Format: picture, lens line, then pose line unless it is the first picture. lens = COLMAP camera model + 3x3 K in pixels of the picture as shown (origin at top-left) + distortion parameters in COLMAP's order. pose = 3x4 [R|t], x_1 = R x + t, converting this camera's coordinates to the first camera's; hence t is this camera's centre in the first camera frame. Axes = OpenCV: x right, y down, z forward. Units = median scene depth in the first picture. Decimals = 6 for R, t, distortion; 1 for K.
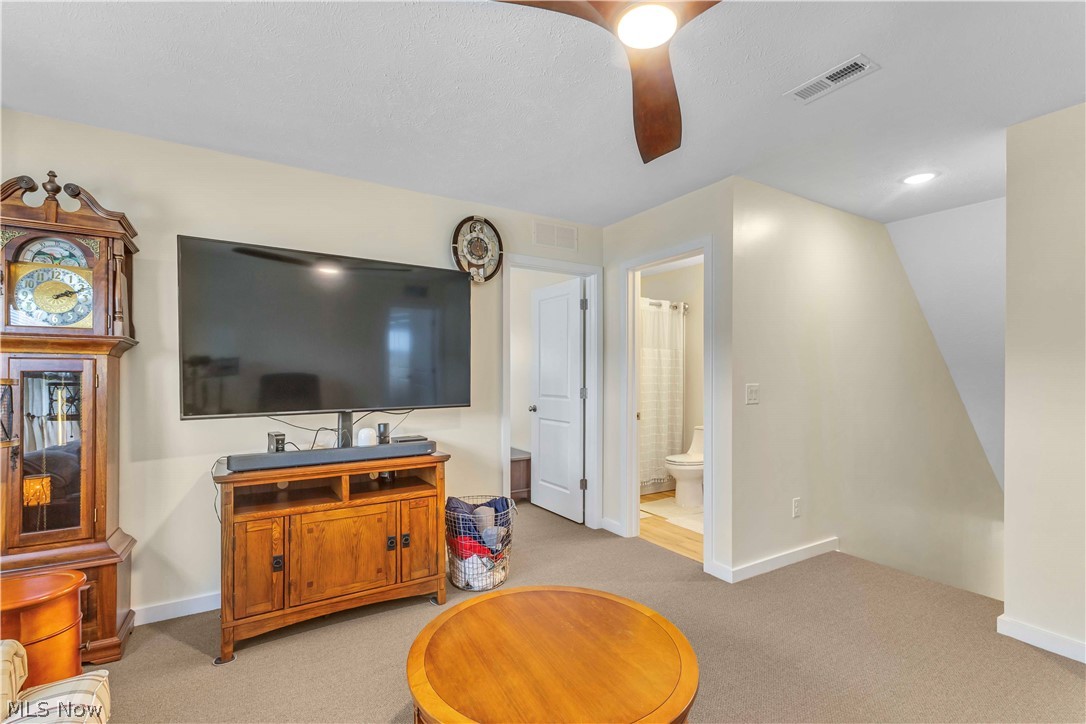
lens RADIAL K [[468.5, 0, 546.3], [0, 468.5, 373.4], [0, 0, 1]] dist [0.003165, 0.000430]
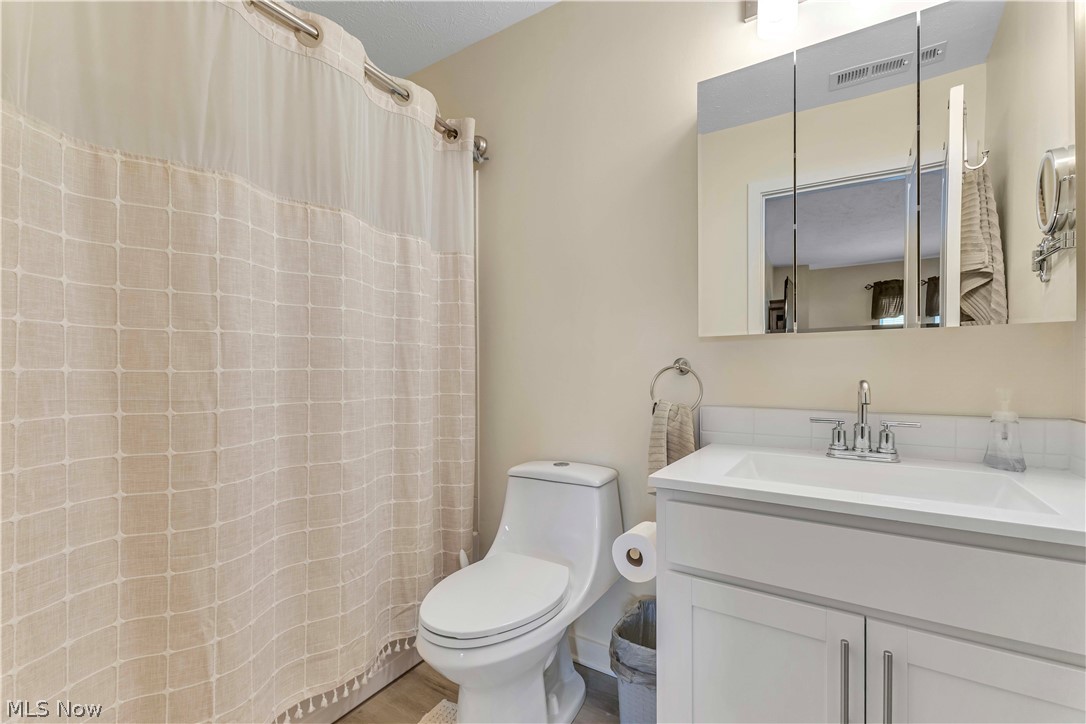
lens RADIAL K [[468.5, 0, 546.3], [0, 468.5, 373.4], [0, 0, 1]] dist [0.003165, 0.000430]
pose [[0.894349, -0.007109, 0.447314, 0.179825], [0.004947, 0.999970, 0.006001, 0.040131], [-0.447343, -0.003154, 0.894357, 0.655113]]
